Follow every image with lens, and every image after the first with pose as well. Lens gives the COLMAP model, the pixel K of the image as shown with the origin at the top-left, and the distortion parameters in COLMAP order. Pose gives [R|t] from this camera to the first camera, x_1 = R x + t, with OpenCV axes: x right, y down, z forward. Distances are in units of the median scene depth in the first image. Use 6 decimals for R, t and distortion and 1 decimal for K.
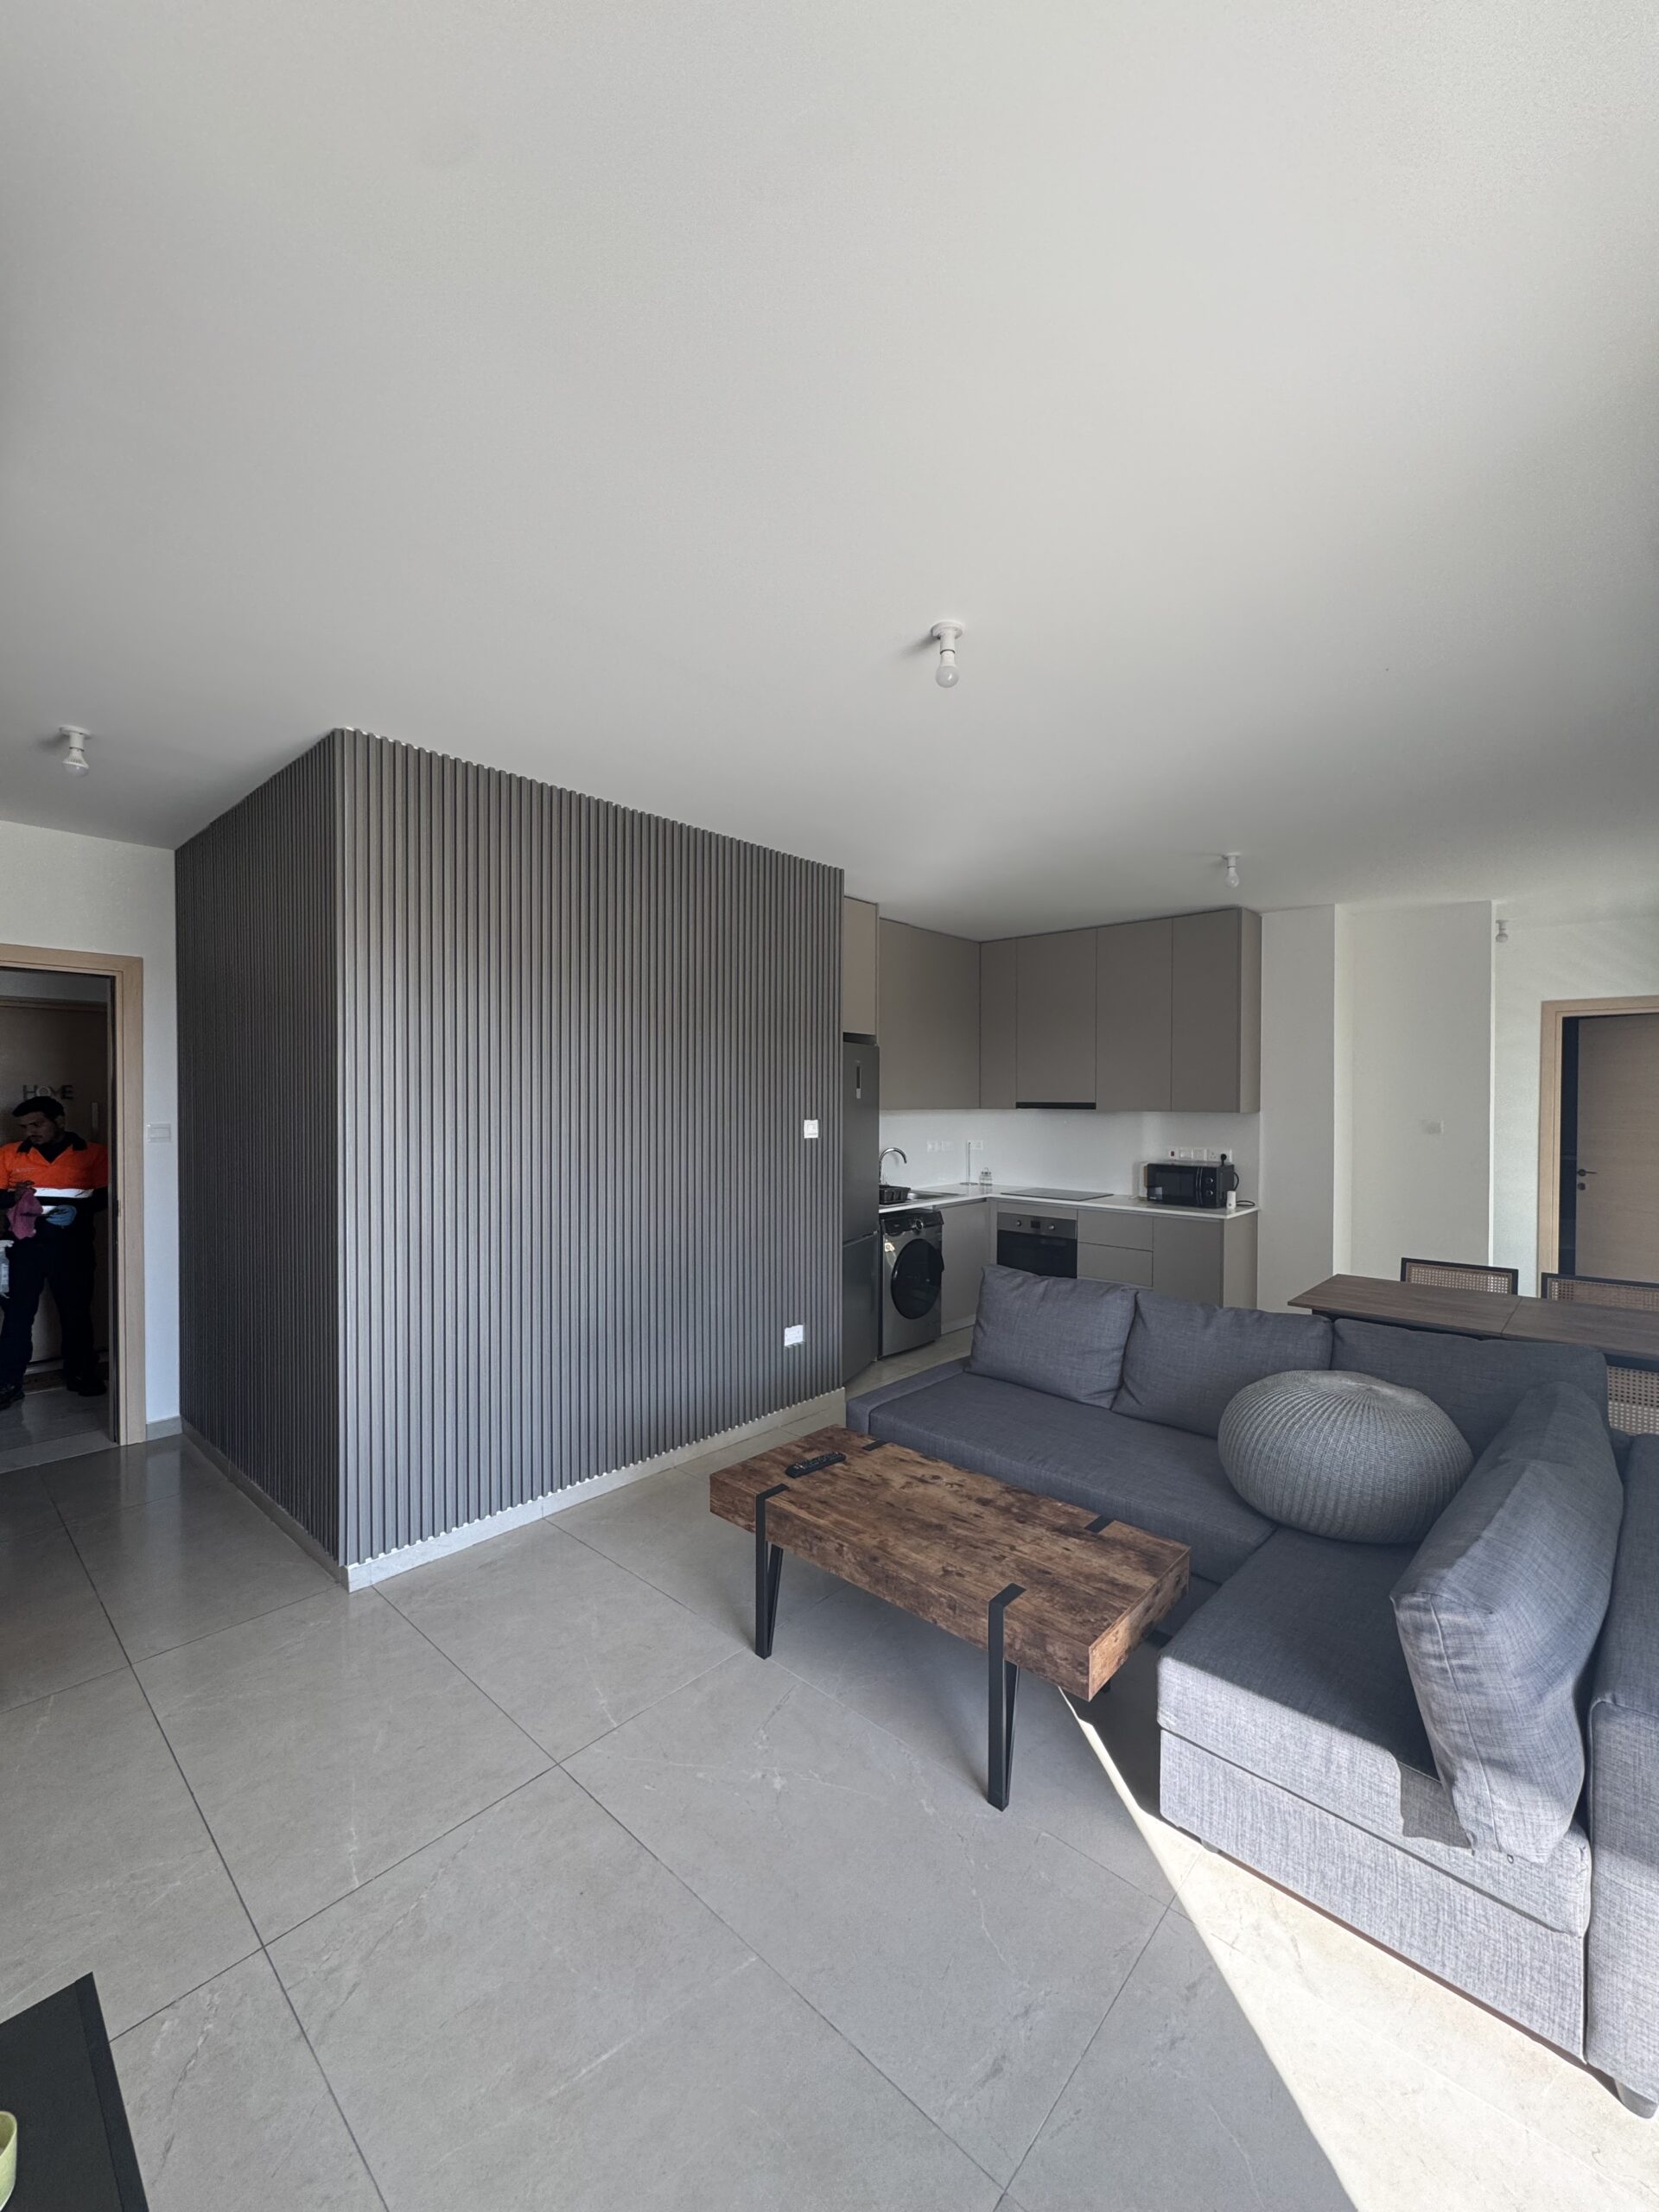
lens RADIAL K [[880.7, 0, 832.3], [0, 880.7, 1112.8], [0, 0, 1]] dist [-0.004656, 0.000842]
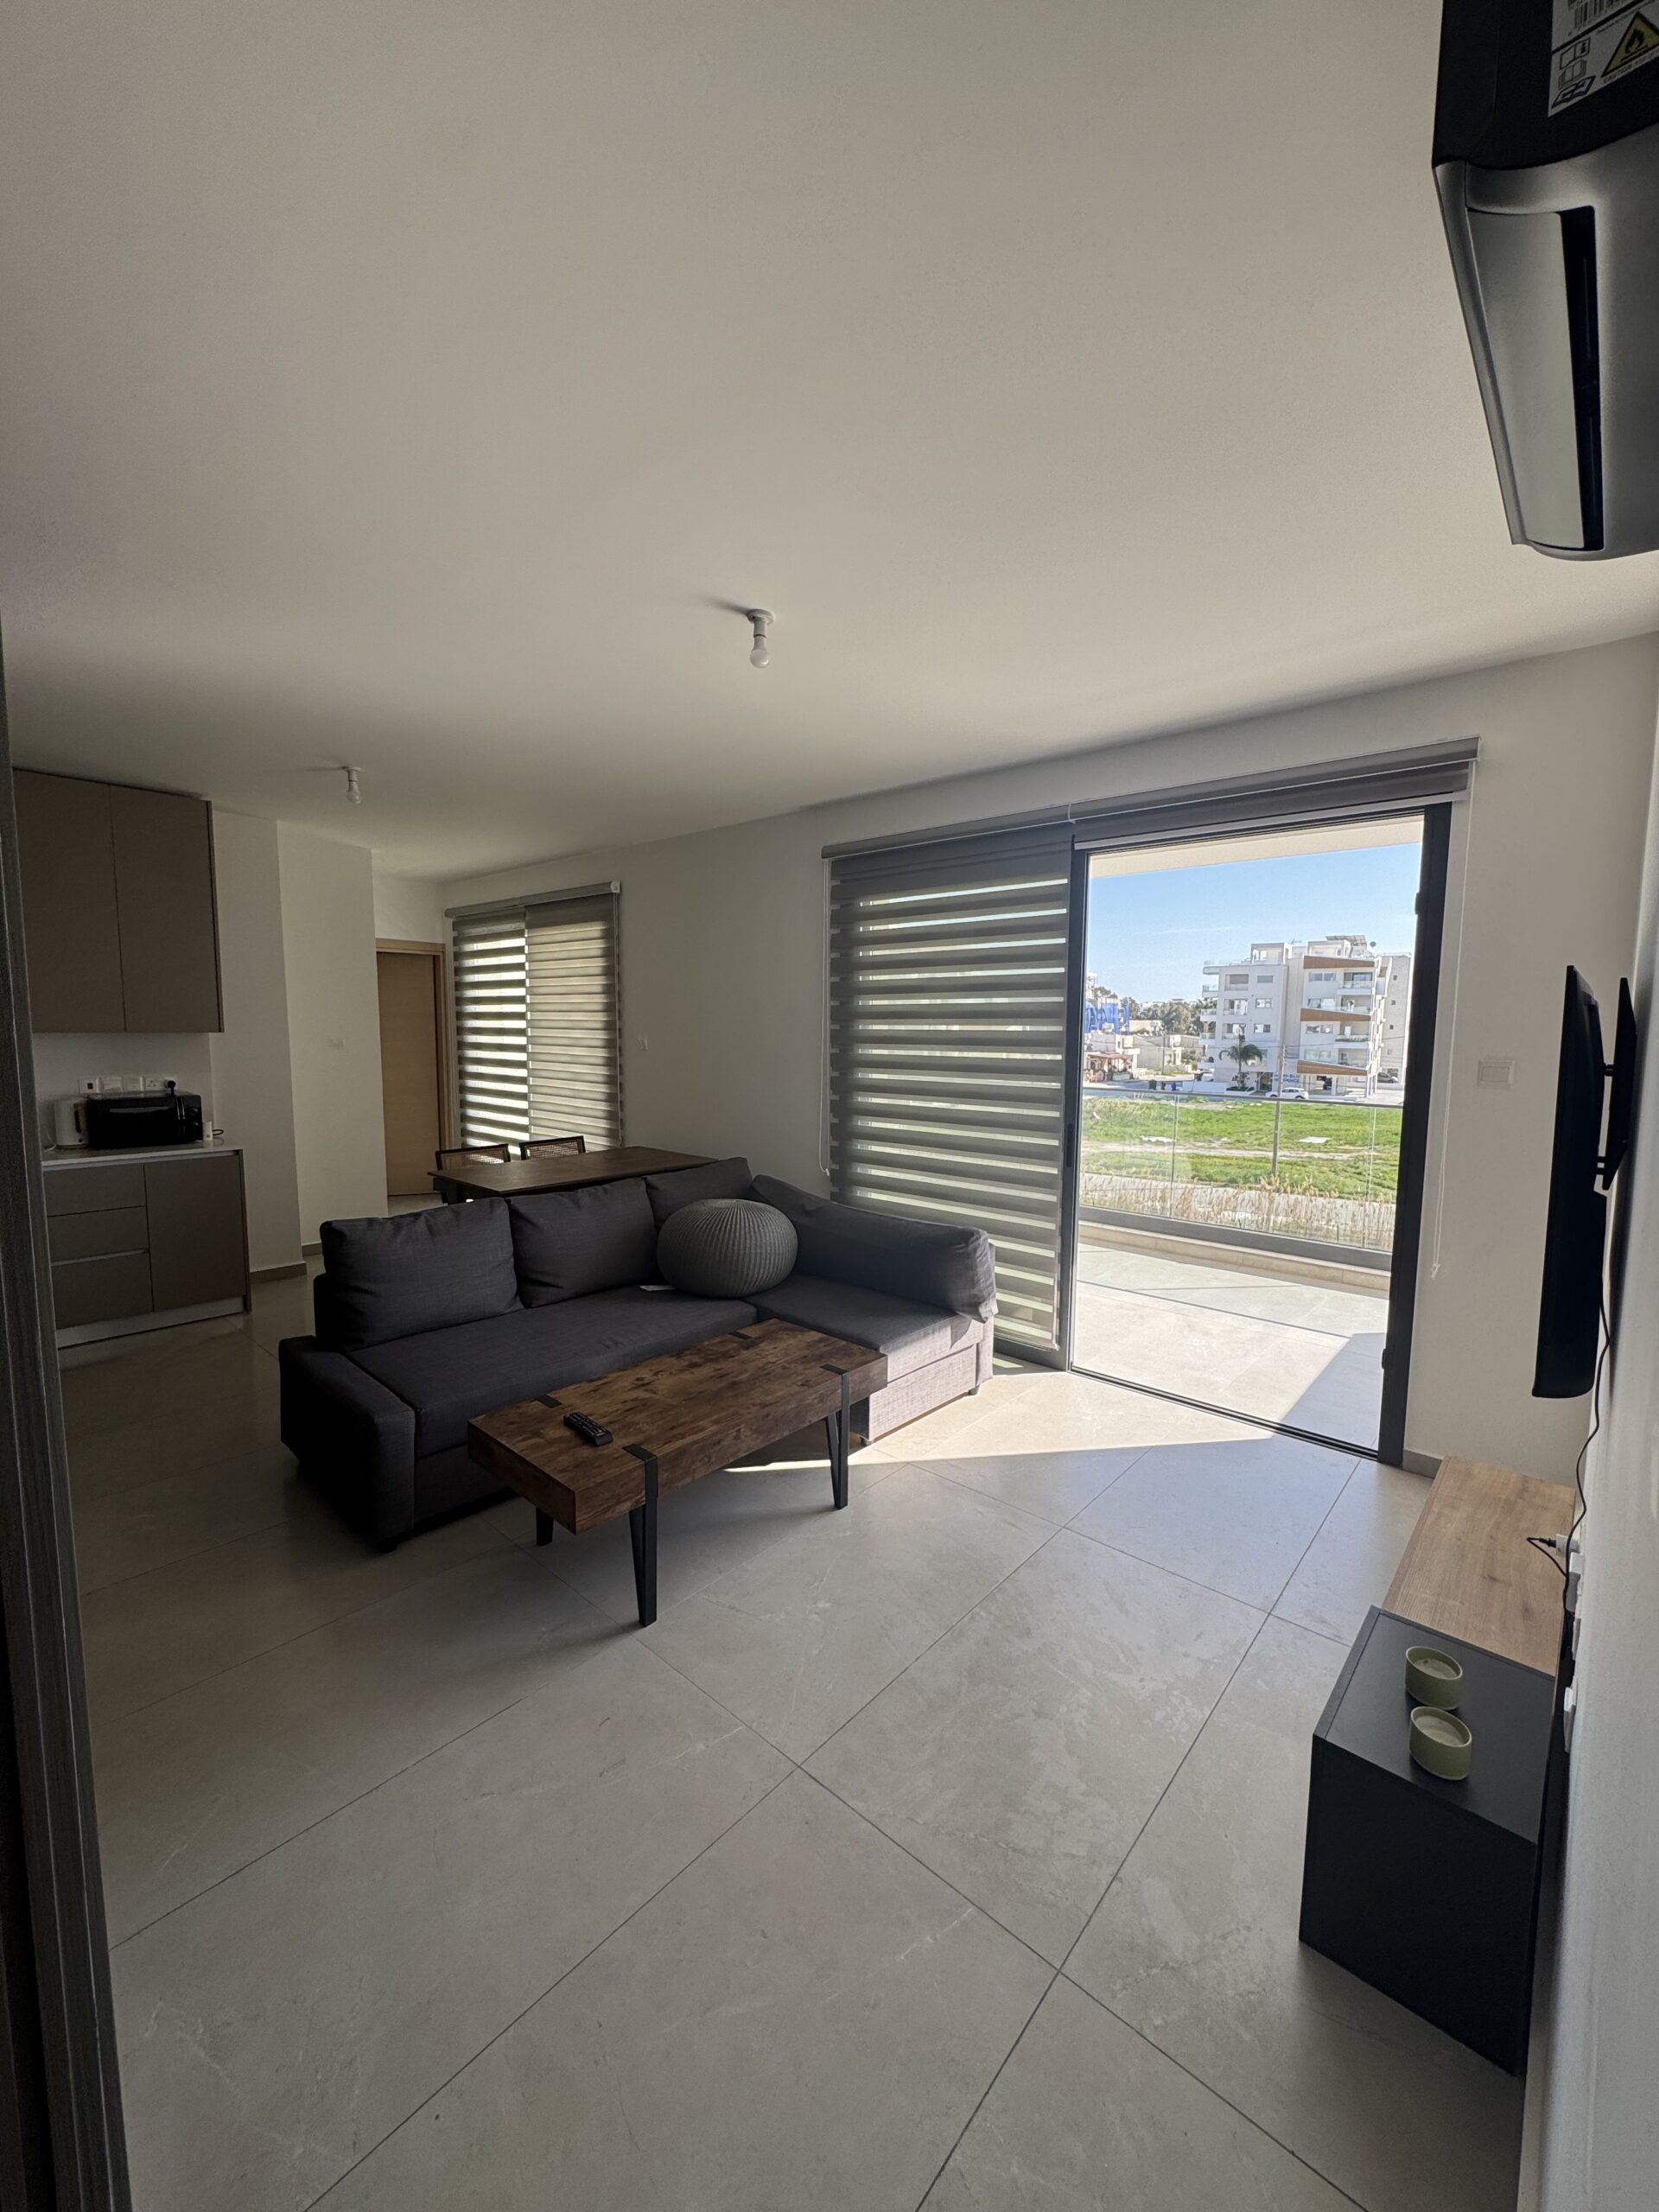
lens RADIAL K [[880.7, 0, 831.8], [0, 880.7, 1110.2], [0, 0, 1]] dist [-0.004656, 0.000842]
pose [[-0.011560, -0.101826, 0.994735, -0.838186], [0.006740, 0.994771, 0.101908, -0.015921], [-0.999910, 0.007883, -0.010813, 0.712131]]
